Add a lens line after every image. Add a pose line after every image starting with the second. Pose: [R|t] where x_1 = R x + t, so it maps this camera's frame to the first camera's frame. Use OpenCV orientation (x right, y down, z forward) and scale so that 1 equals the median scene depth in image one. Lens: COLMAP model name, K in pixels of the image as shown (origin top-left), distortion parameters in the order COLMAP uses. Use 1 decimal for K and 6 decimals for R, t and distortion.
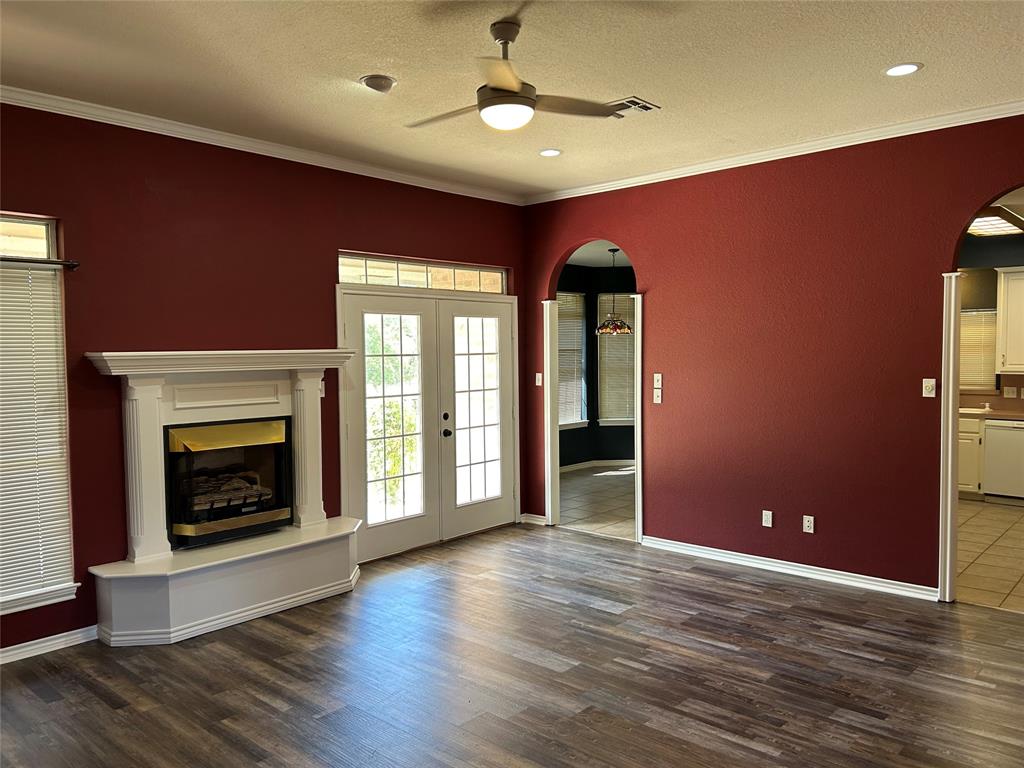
lens RADIAL K [[773.0, 0, 505.2], [0, 773.0, 387.6], [0, 0, 1]] dist [0.022236, -0.014251]
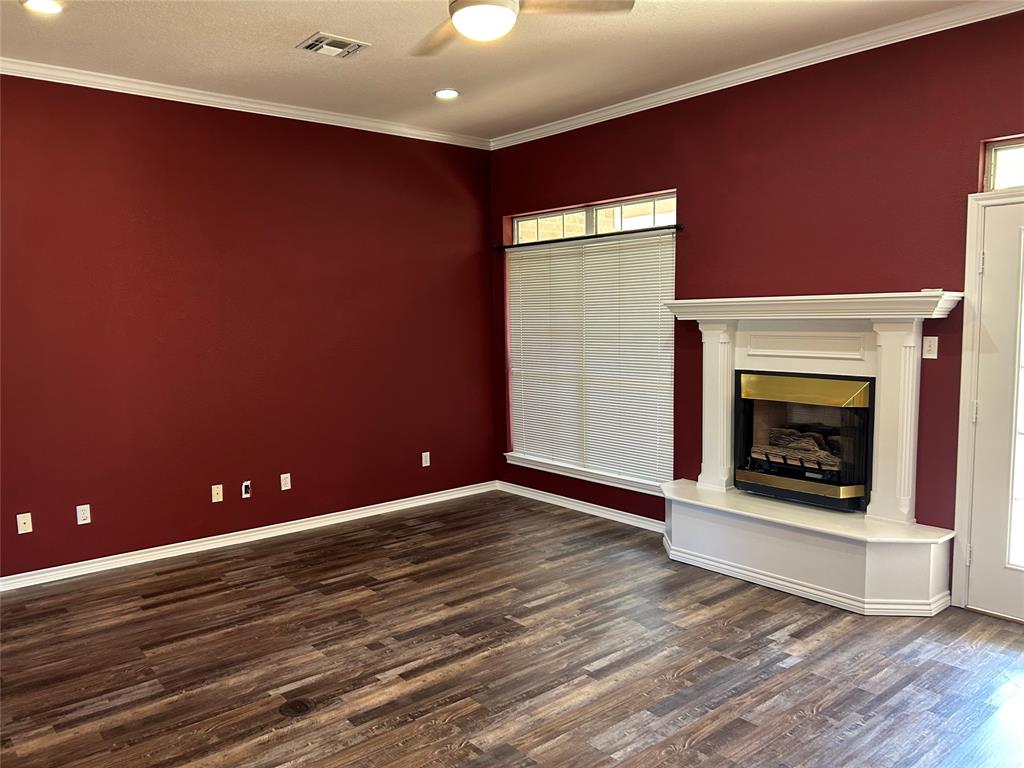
lens RADIAL K [[773.0, 0, 515.7], [0, 773.0, 381.0], [0, 0, 1]] dist [0.022236, -0.014251]
pose [[-0.137276, 0.087958, -0.986620, 0.631708], [-0.041447, 0.994667, 0.094443, -0.022329], [0.989665, 0.053857, -0.132898, 0.838794]]
